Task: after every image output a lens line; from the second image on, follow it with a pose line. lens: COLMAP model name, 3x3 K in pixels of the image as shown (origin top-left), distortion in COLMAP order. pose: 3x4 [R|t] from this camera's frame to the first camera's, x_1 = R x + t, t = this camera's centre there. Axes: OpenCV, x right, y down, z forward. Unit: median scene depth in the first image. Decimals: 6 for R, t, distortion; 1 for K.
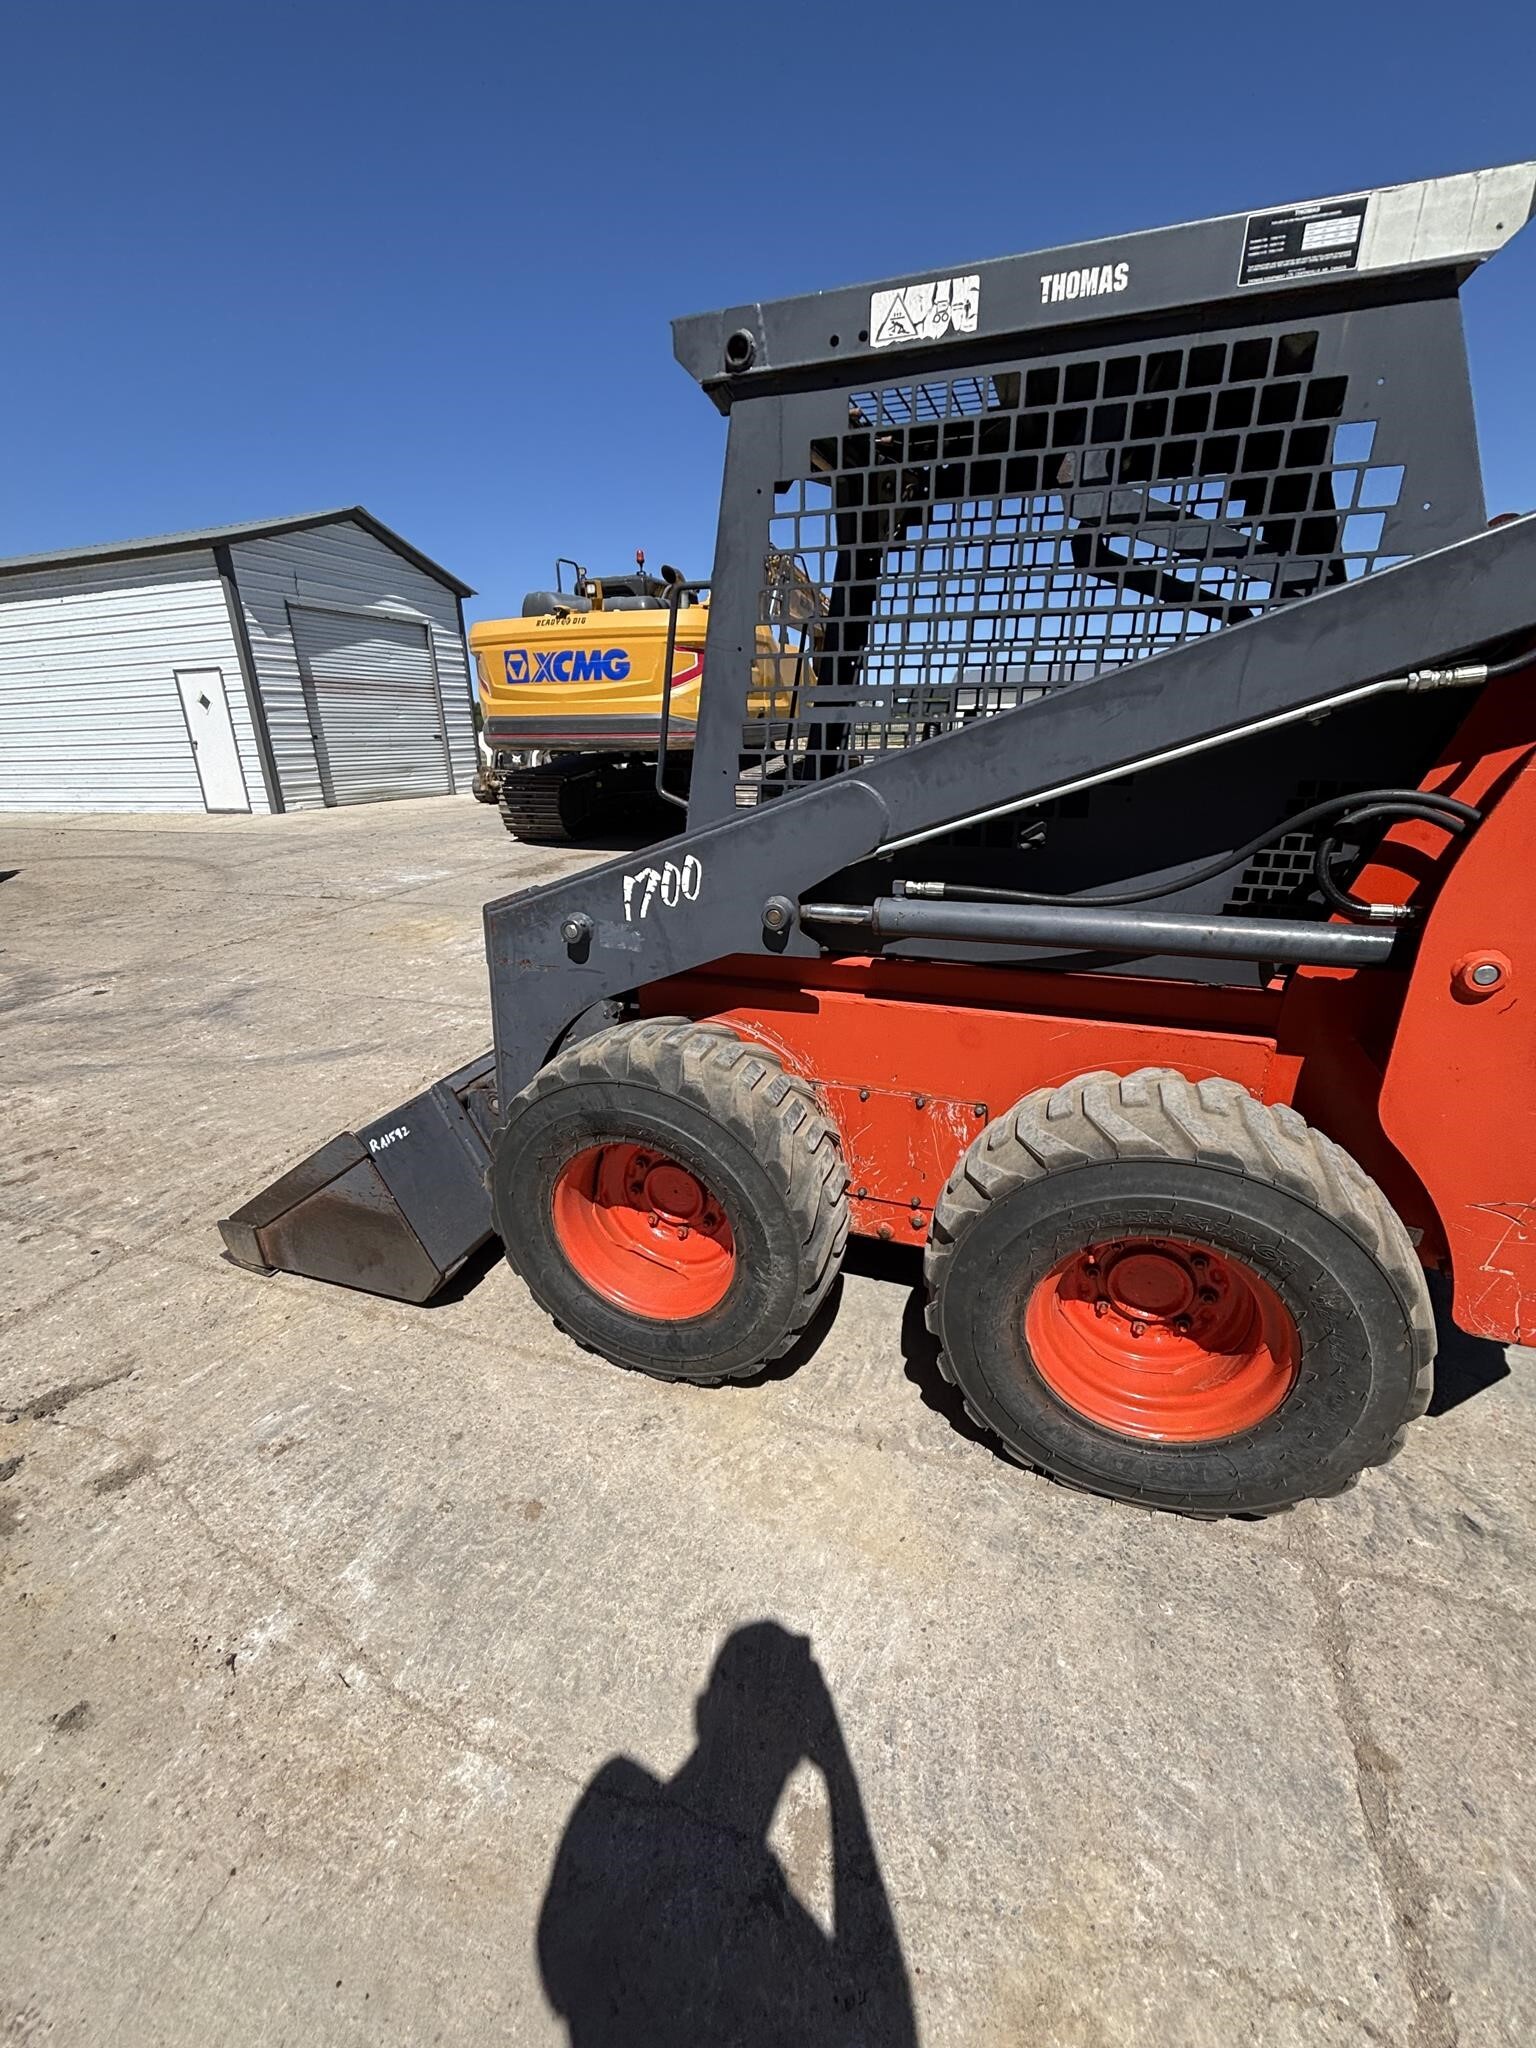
lens RADIAL K [[824.3, 0, 771.9], [0, 824.3, 1023.5], [0, 0, 1]] dist [-0.000420, 0.000234]
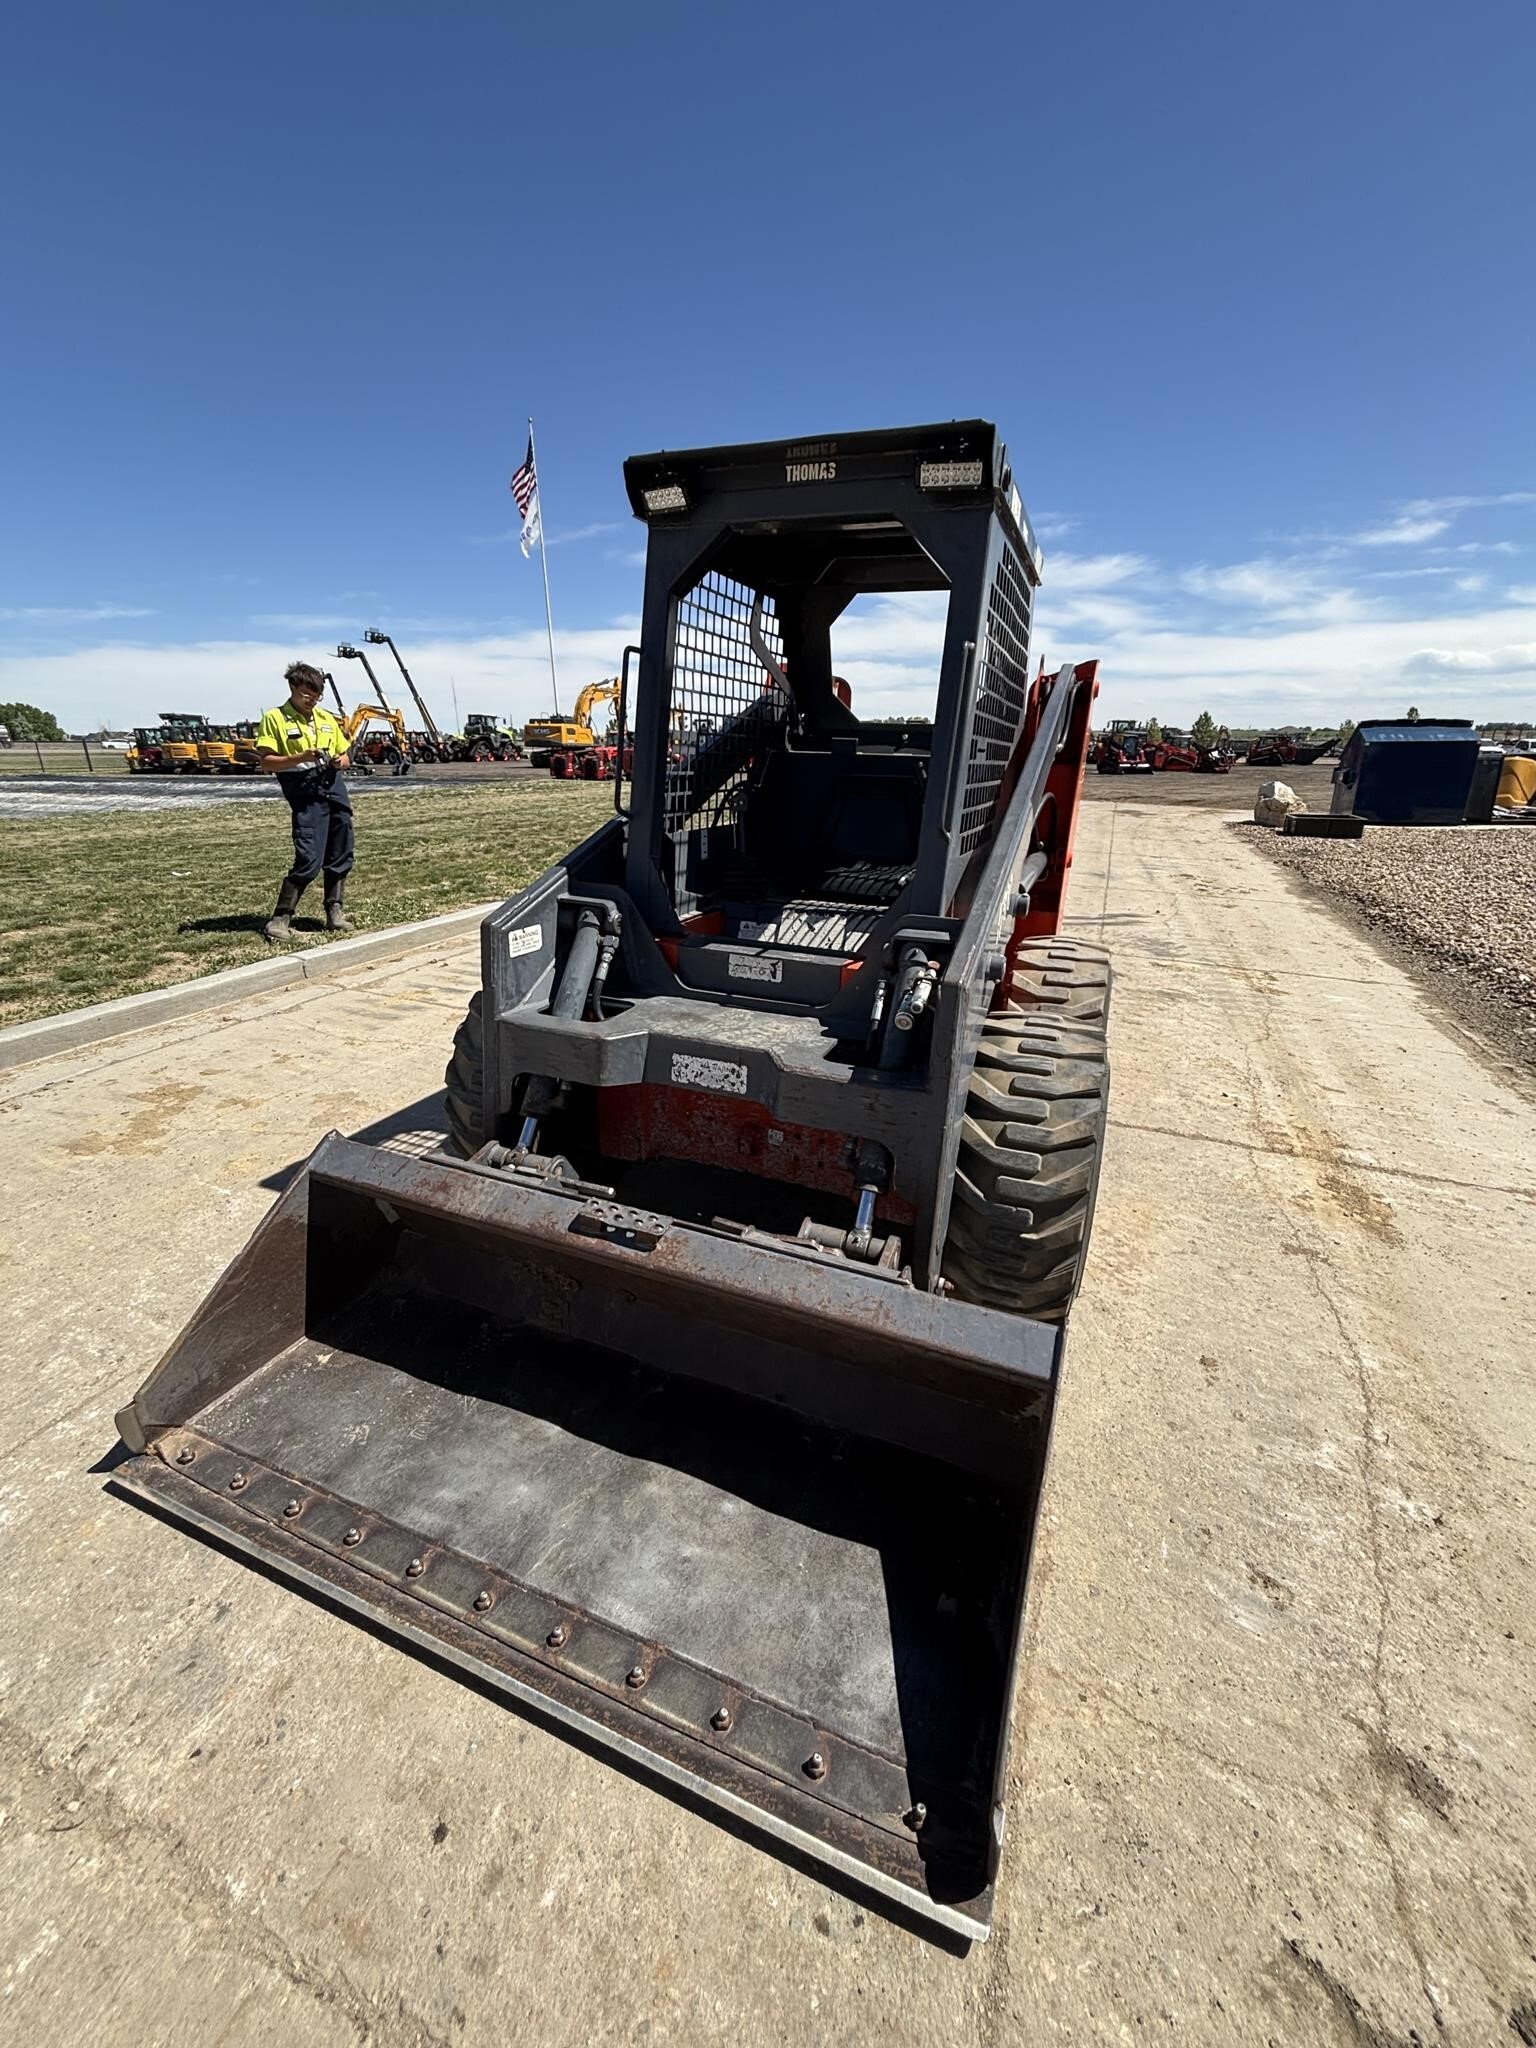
lens RADIAL K [[825.1, 0, 770.1], [0, 825.1, 1024.5], [0, 0, 1]] dist [-0.001381, 0.000672]
pose [[0.032638, -0.297529, 0.954155, -1.356510], [0.339621, 0.901159, 0.269386, -0.460348], [-0.939996, 0.315259, 0.130459, 1.278072]]
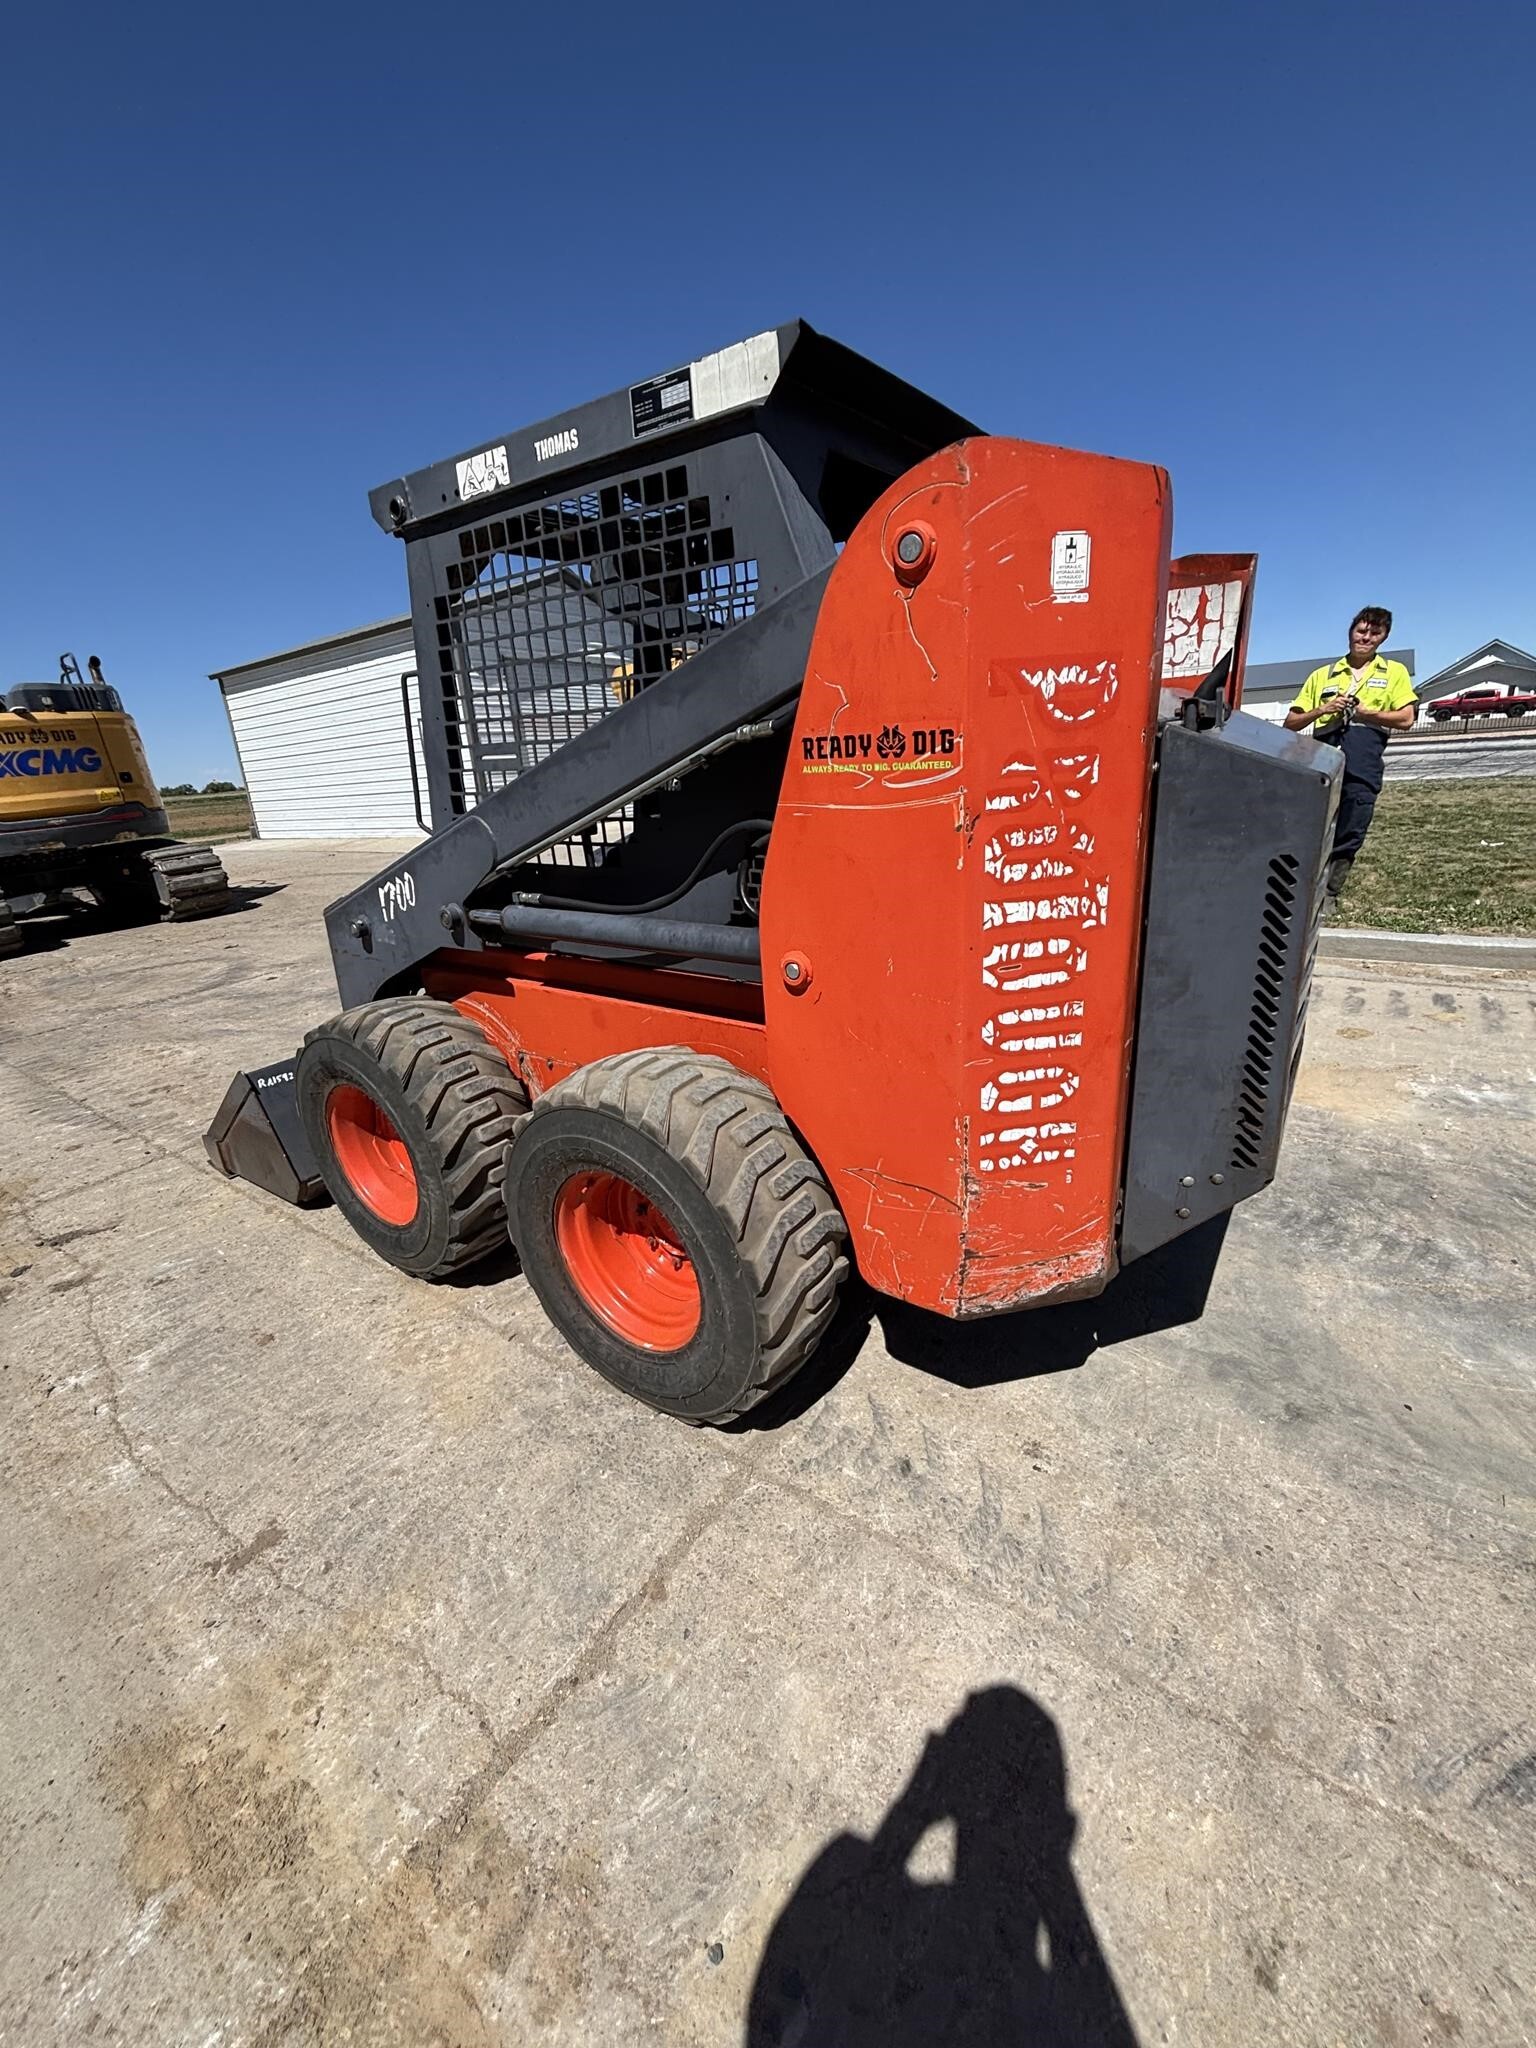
lens RADIAL K [[828.2, 0, 778.2], [0, 828.2, 1024.4], [0, 0, 1]] dist [-0.002053, -0.000466]
pose [[0.963471, 0.046883, -0.263677, 0.868434], [-0.051812, 0.998588, -0.011767, 0.026547], [0.262753, 0.024999, 0.964539, -0.133641]]
